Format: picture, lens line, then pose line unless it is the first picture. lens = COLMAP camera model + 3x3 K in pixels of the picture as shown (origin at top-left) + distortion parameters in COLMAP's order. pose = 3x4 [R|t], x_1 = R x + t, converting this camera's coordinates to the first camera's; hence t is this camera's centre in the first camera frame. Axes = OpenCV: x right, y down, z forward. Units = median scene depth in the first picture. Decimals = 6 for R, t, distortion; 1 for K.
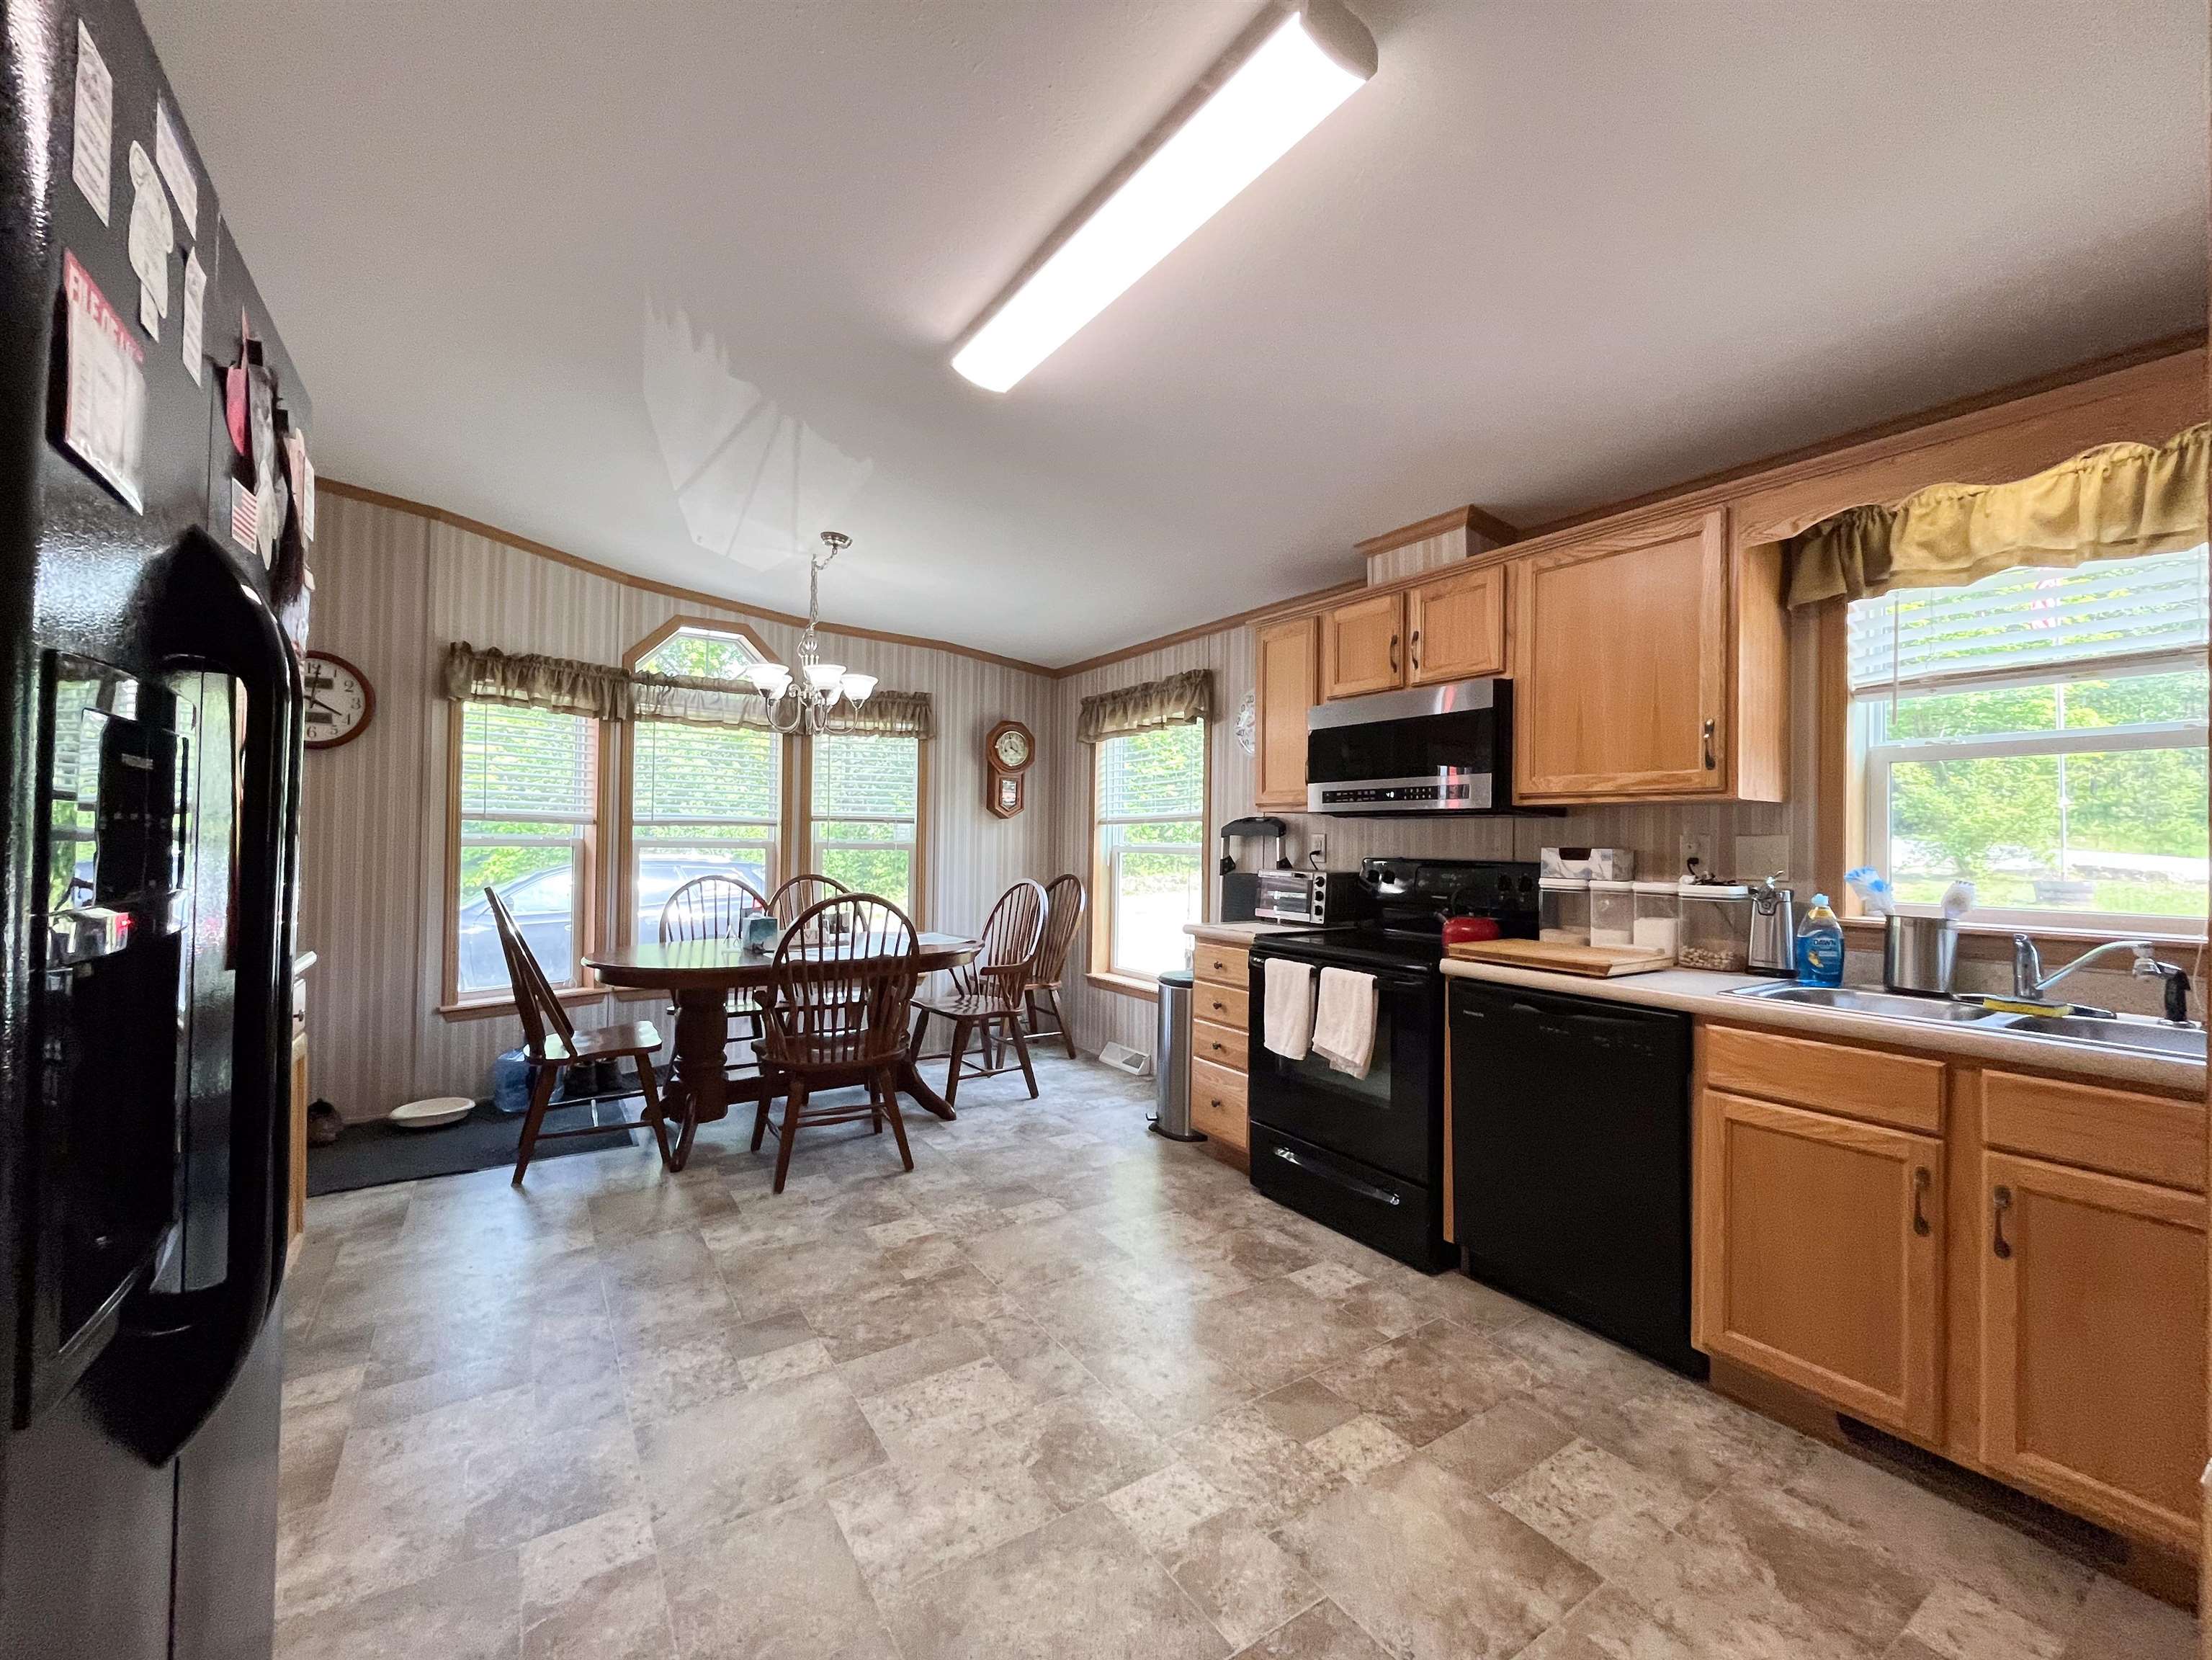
lens RADIAL K [[903.3, 0, 1098.4], [0, 903.3, 825.1], [0, 0, 1]] dist [-0.001260, -0.000350]
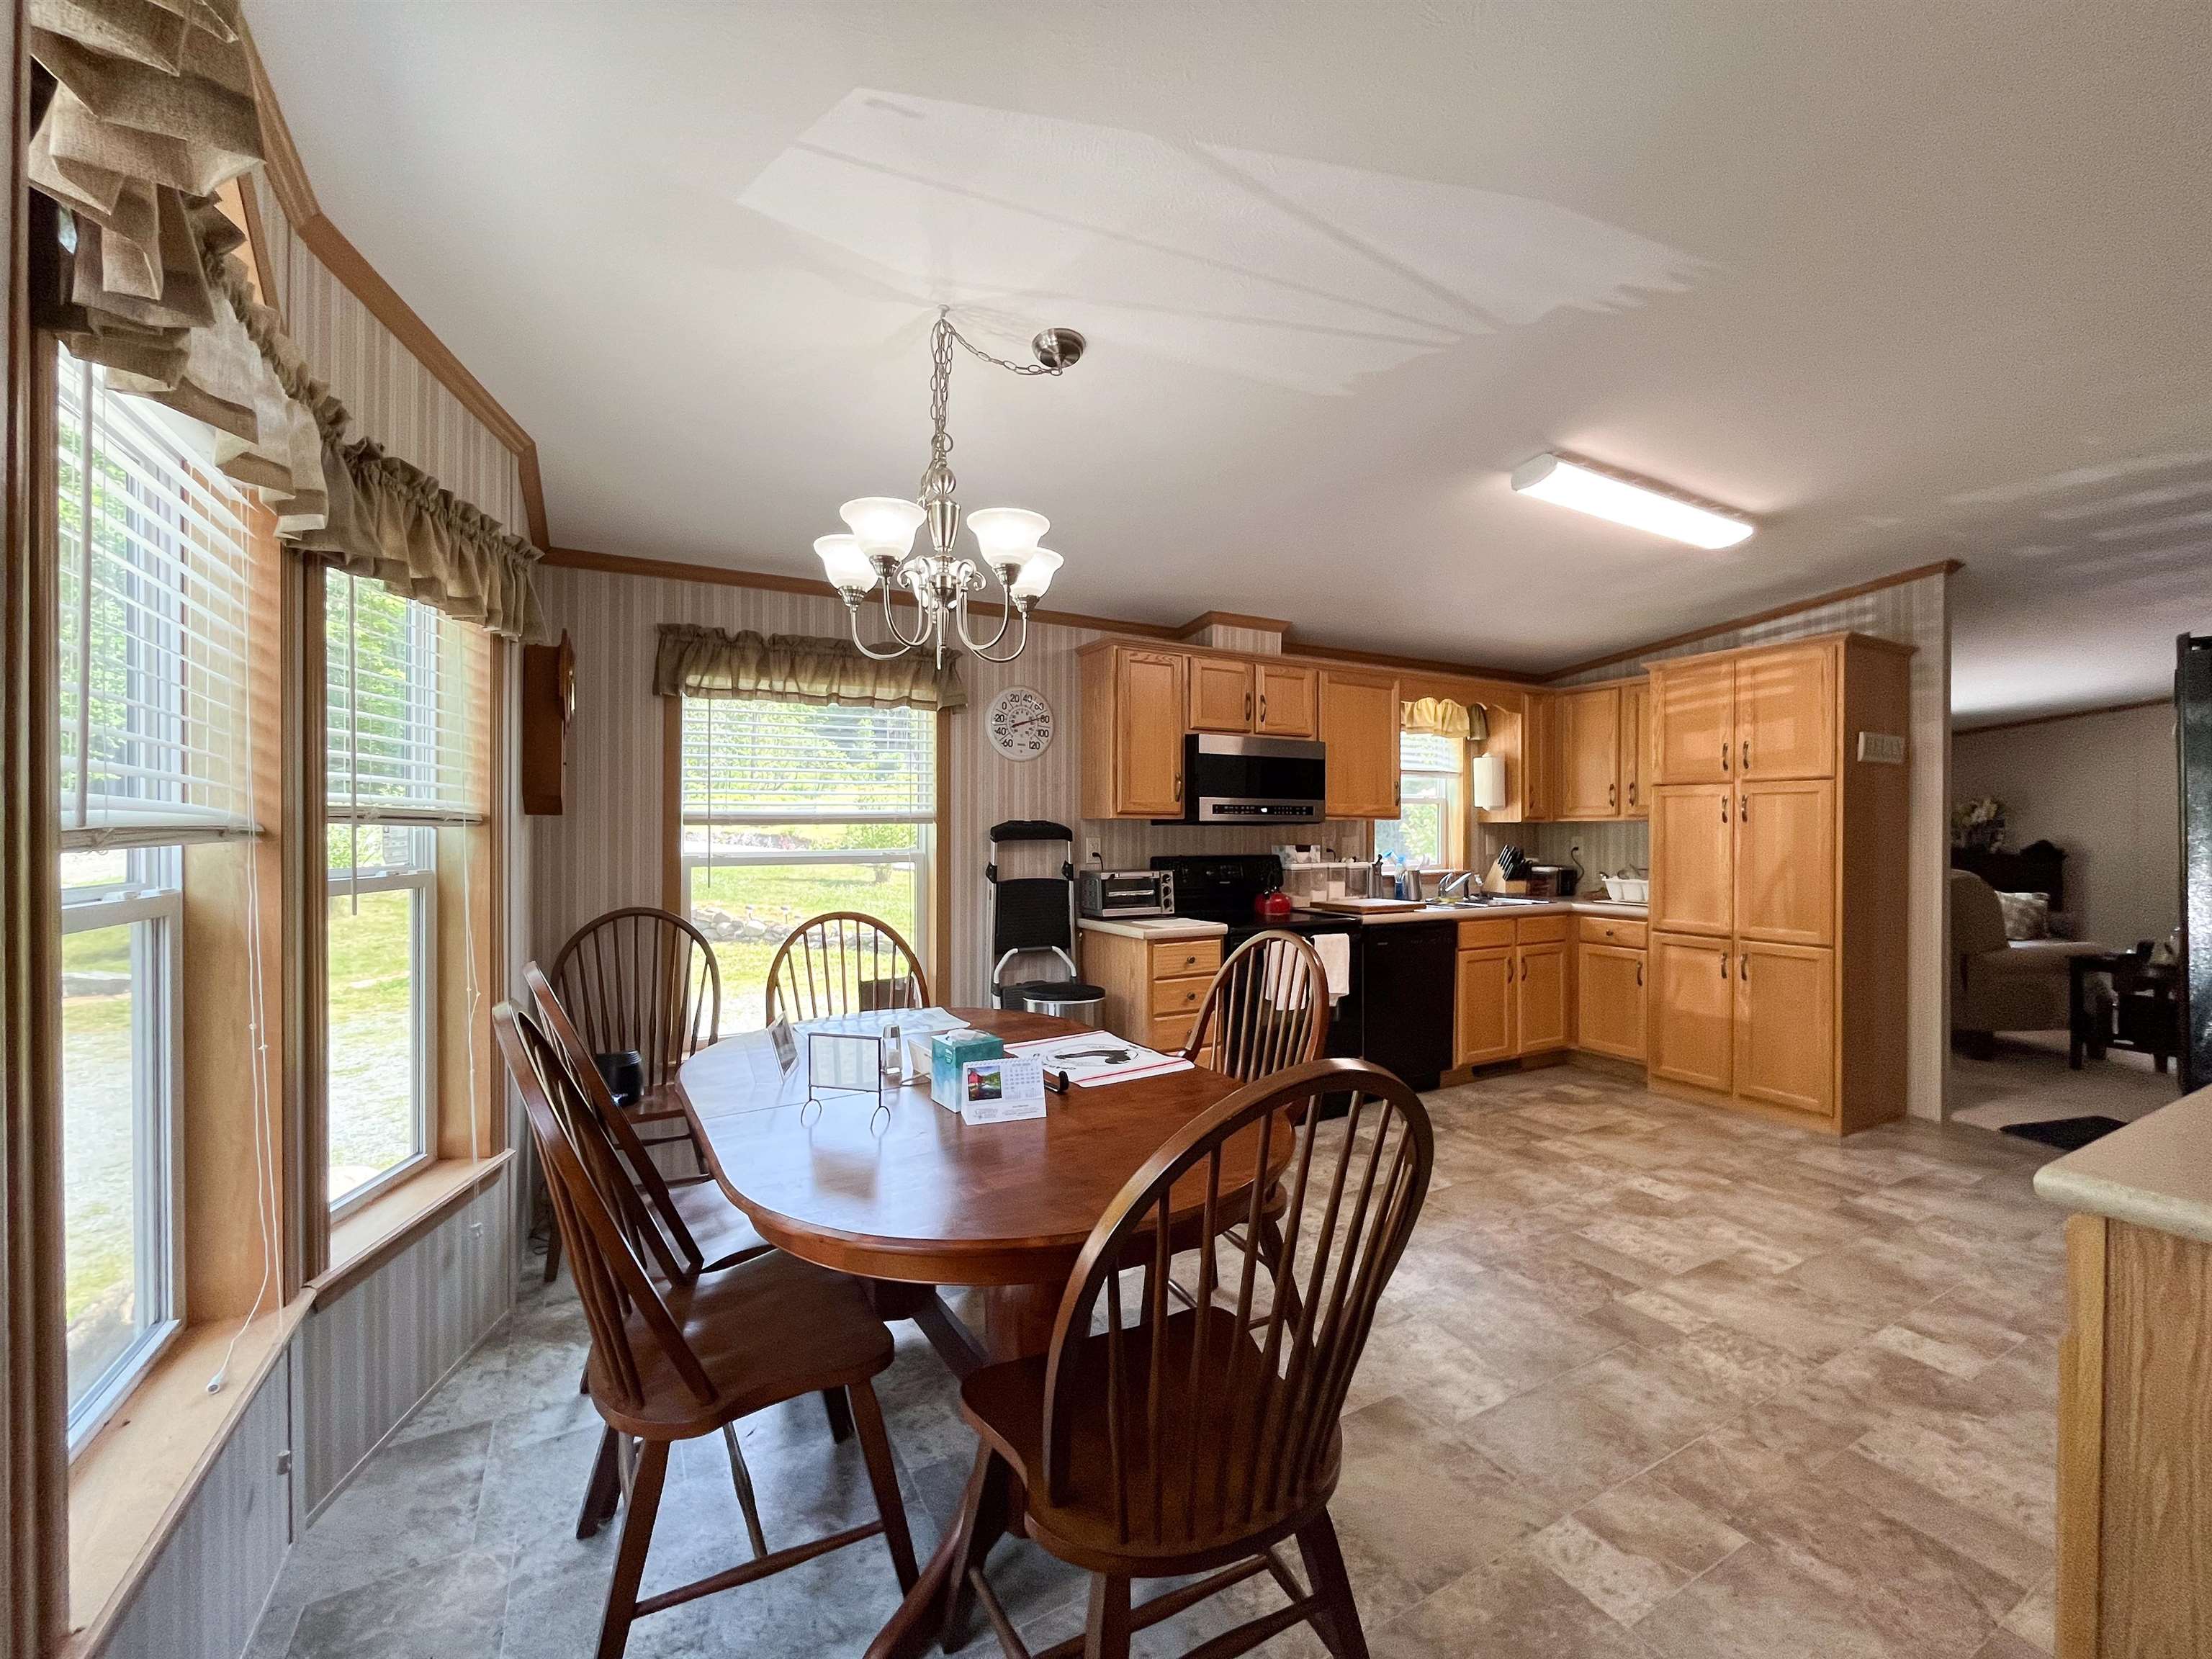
lens RADIAL K [[903.2, 0, 1098.4], [0, 903.2, 824.6], [0, 0, 1]] dist [-0.001260, -0.000350]
pose [[0.071510, -0.002645, 0.997436, -1.263664], [-0.012538, 0.999915, 0.003550, -0.014883], [-0.997361, -0.012760, 0.071471, 1.347434]]
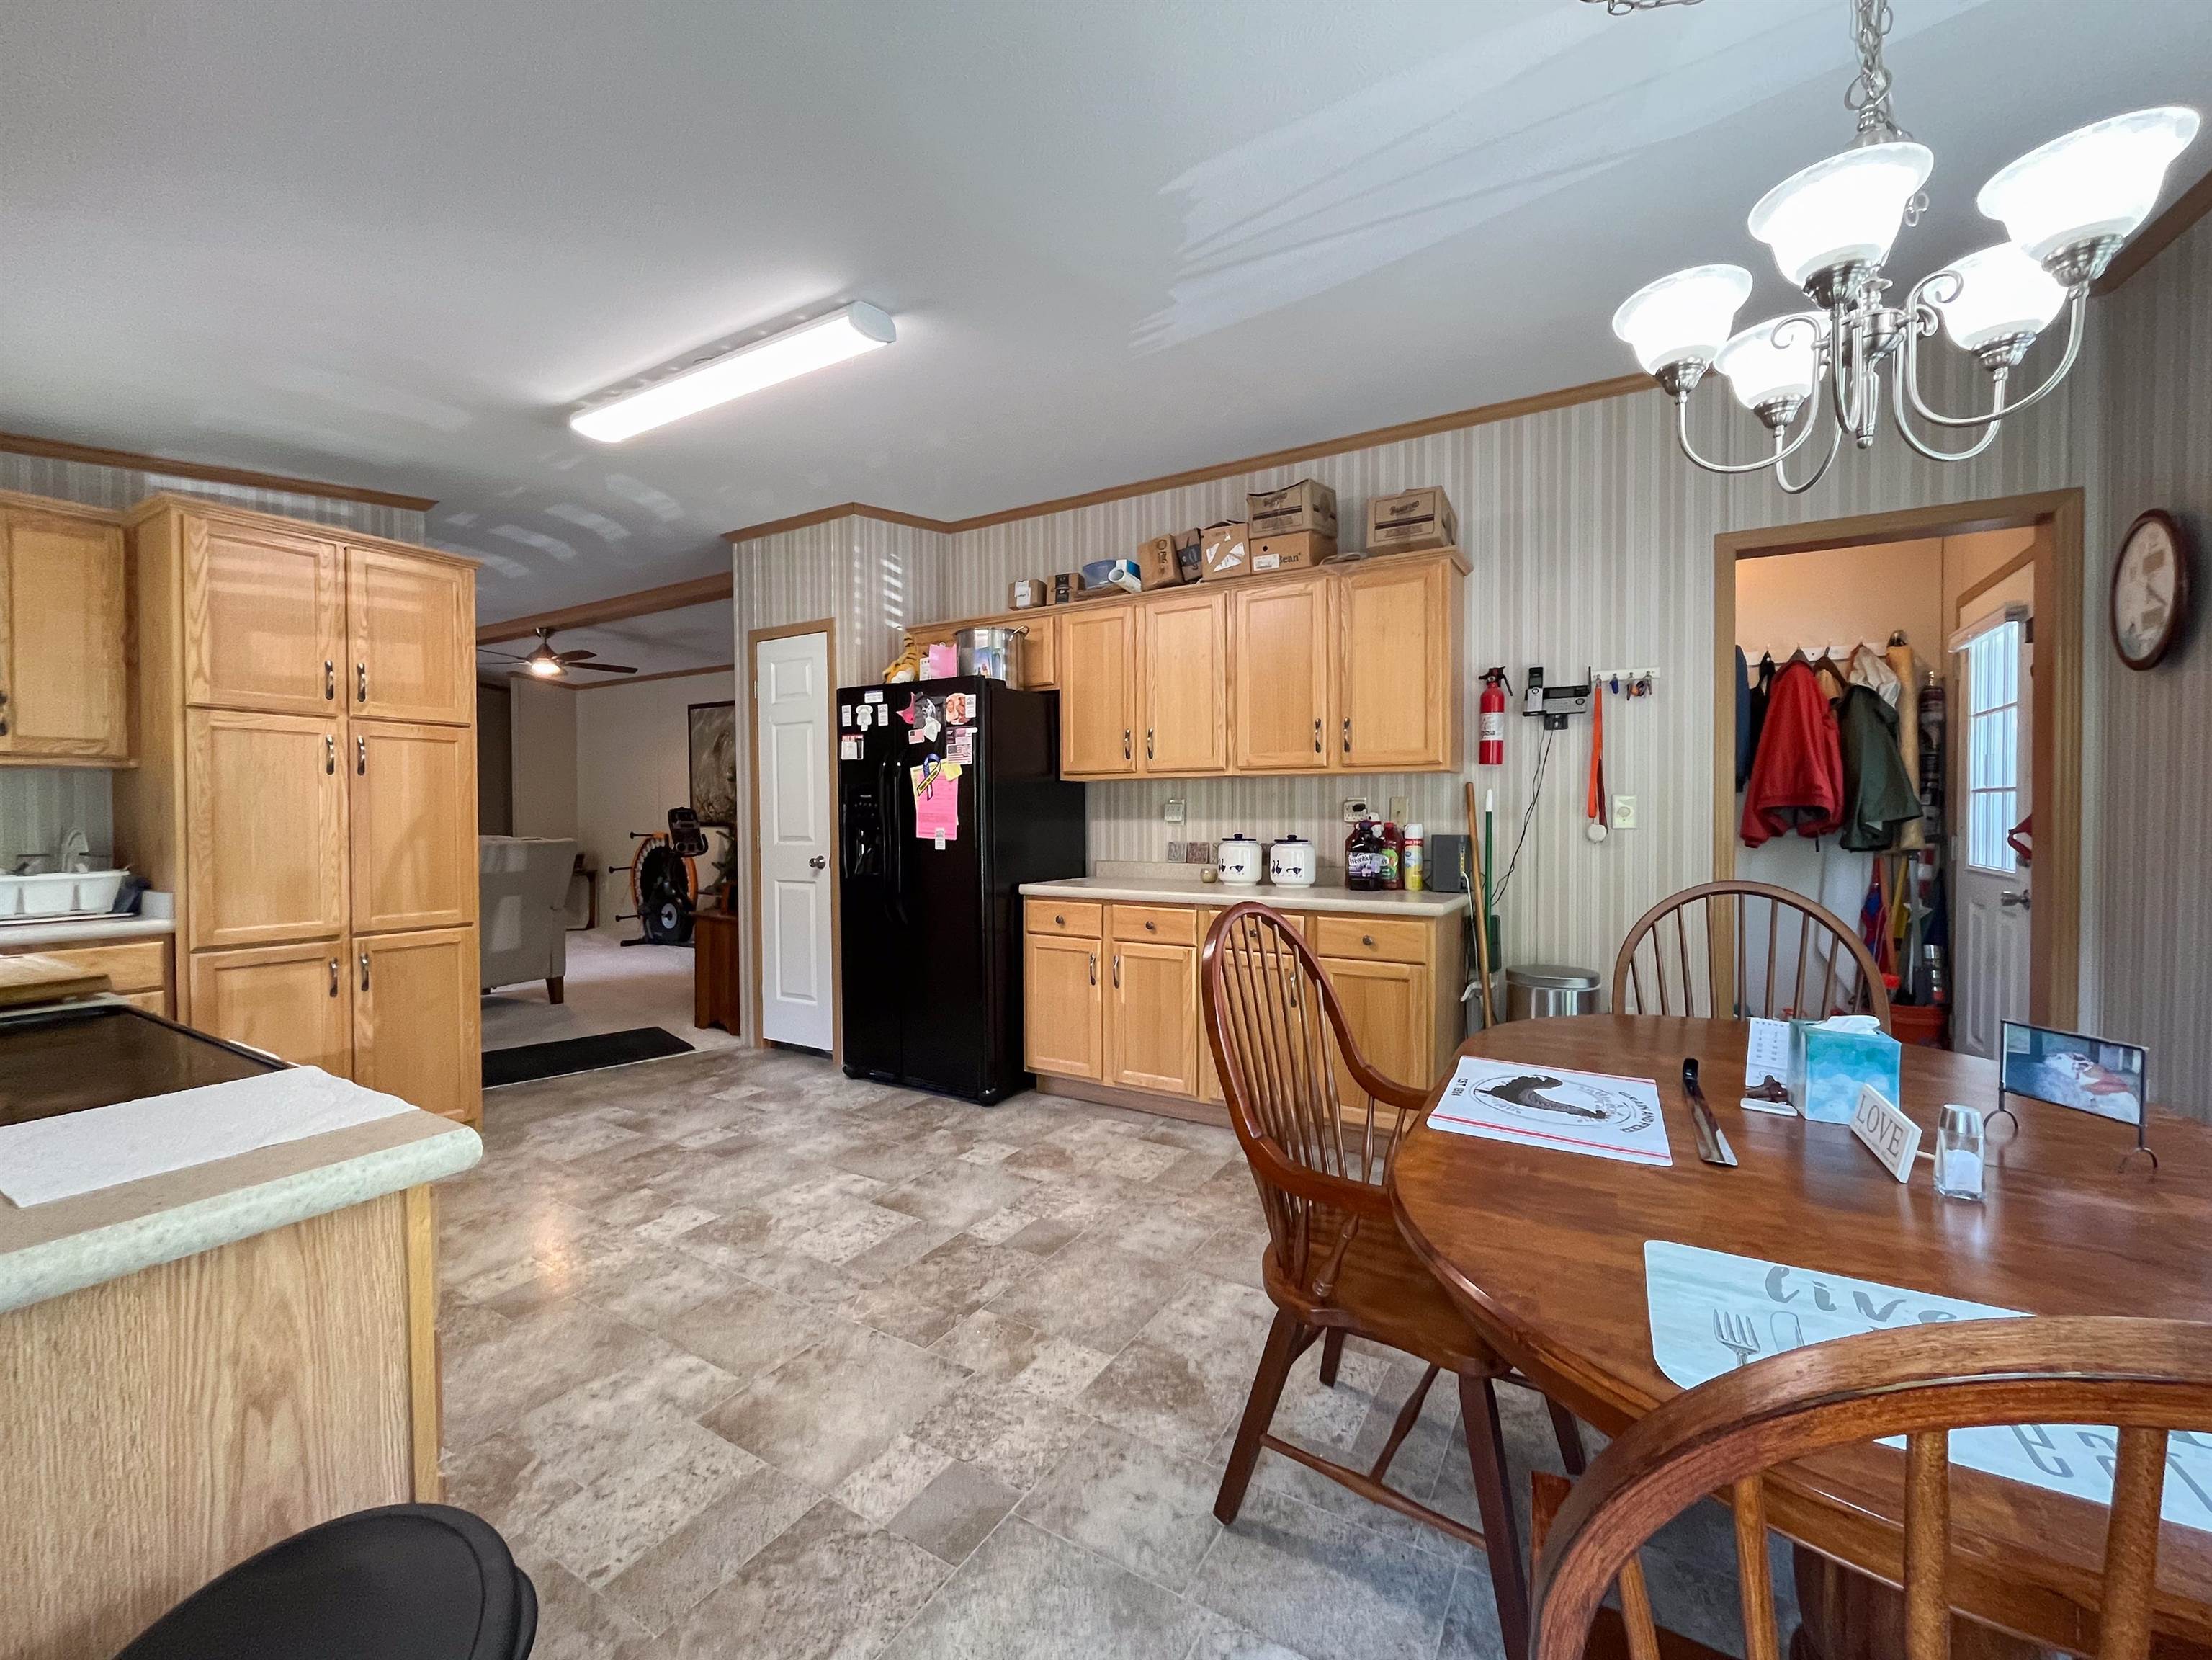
lens RADIAL K [[919.8, 0, 1103.0], [0, 919.8, 822.3], [0, 0, 1]] dist [0.000071, -0.000127]
pose [[-0.899612, -0.002063, -0.436686, 0.069406], [-0.002995, 0.999994, 0.001446, 0.029136], [0.436680, 0.002609, -0.899613, 1.805139]]
